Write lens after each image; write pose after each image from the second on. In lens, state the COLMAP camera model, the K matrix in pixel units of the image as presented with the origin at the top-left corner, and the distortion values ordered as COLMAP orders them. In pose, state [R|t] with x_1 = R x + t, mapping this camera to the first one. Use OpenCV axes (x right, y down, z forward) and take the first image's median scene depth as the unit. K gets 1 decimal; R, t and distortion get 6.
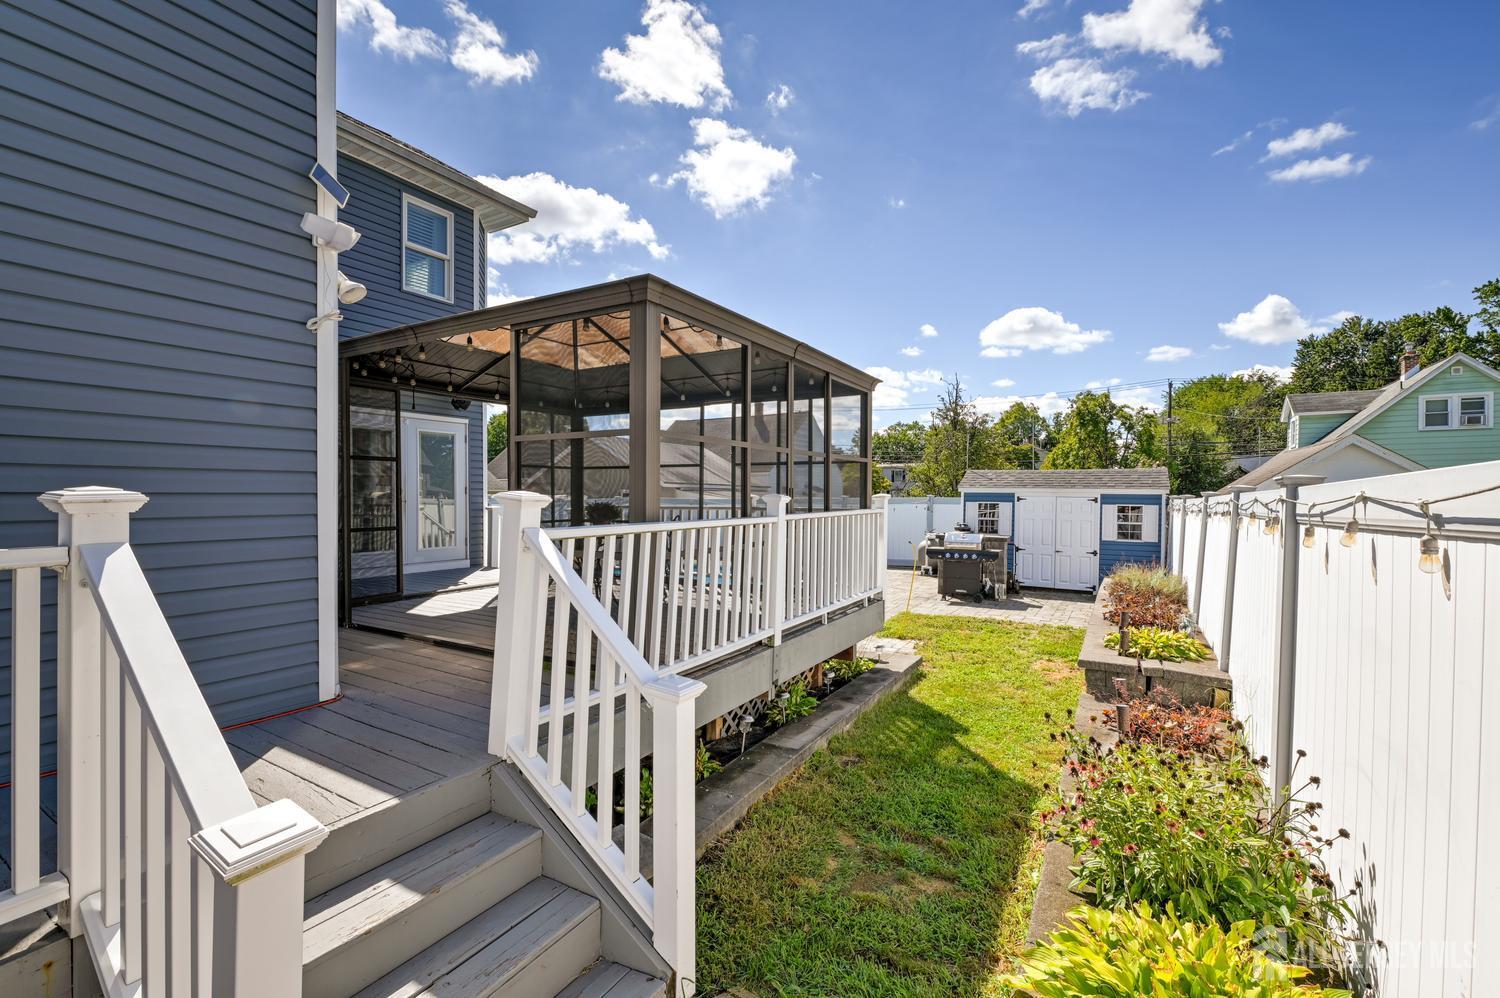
lens RADIAL K [[647.0, 0, 750.0], [0, 647.0, 499.0], [0, 0, 1]] dist [-0.006903, -0.000821]
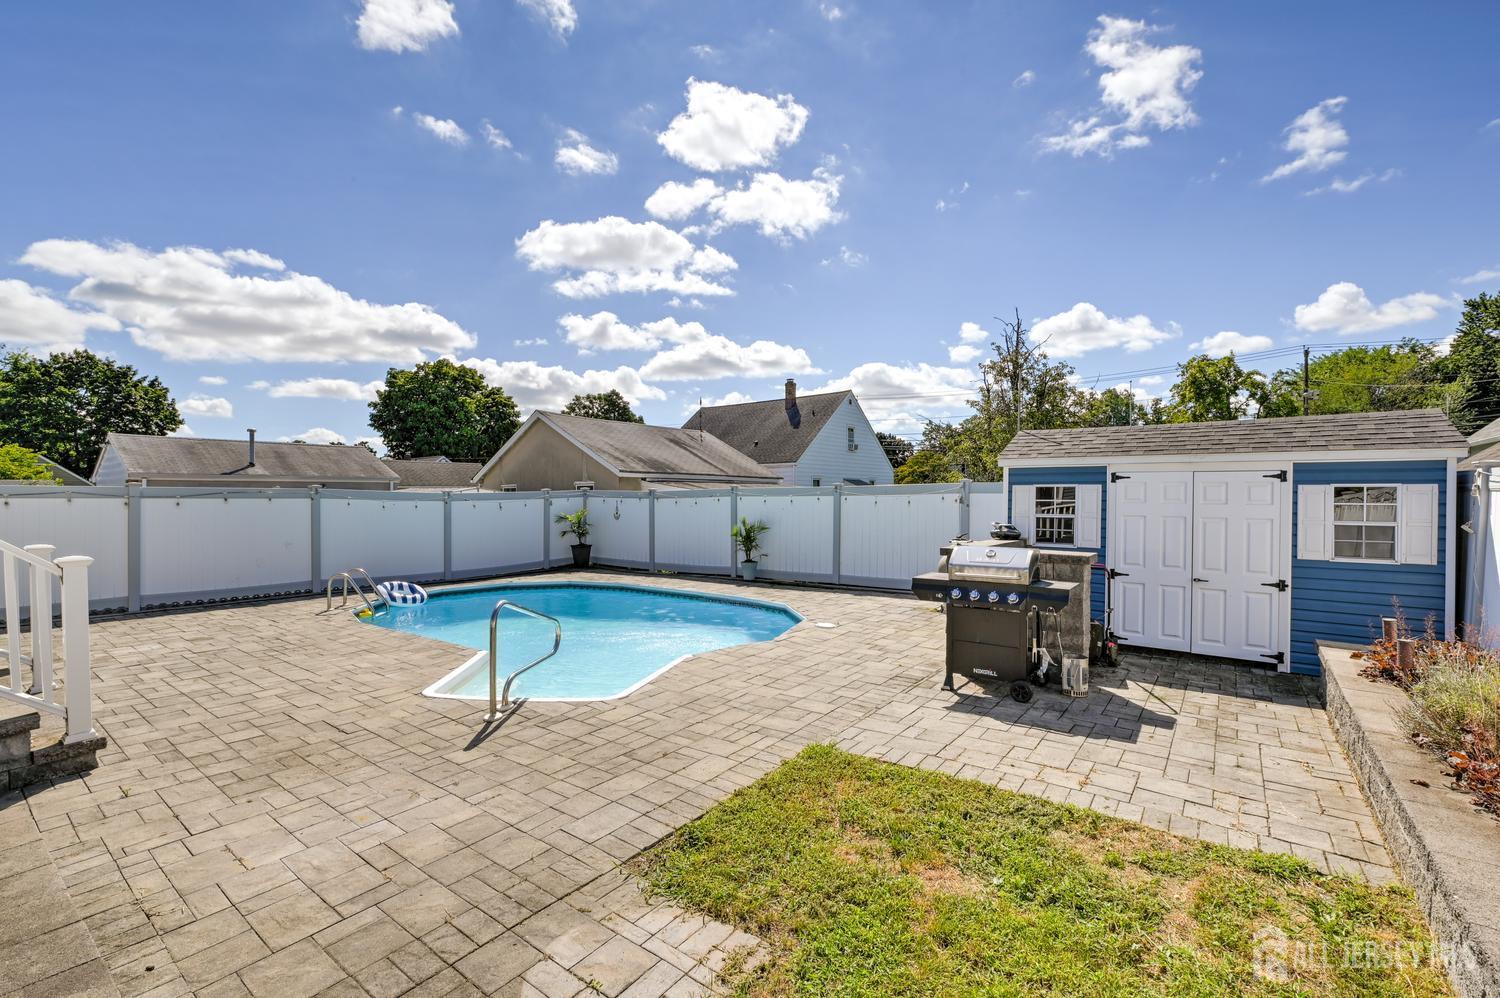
lens RADIAL K [[647.0, 0, 750.0], [0, 647.0, 499.0], [0, 0, 1]] dist [-0.006903, -0.000821]
pose [[0.993135, -0.008335, -0.116677, 0.184992], [0.008315, 0.999965, -0.000656, 0.015325], [0.116678, -0.000318, 0.993170, 0.450141]]
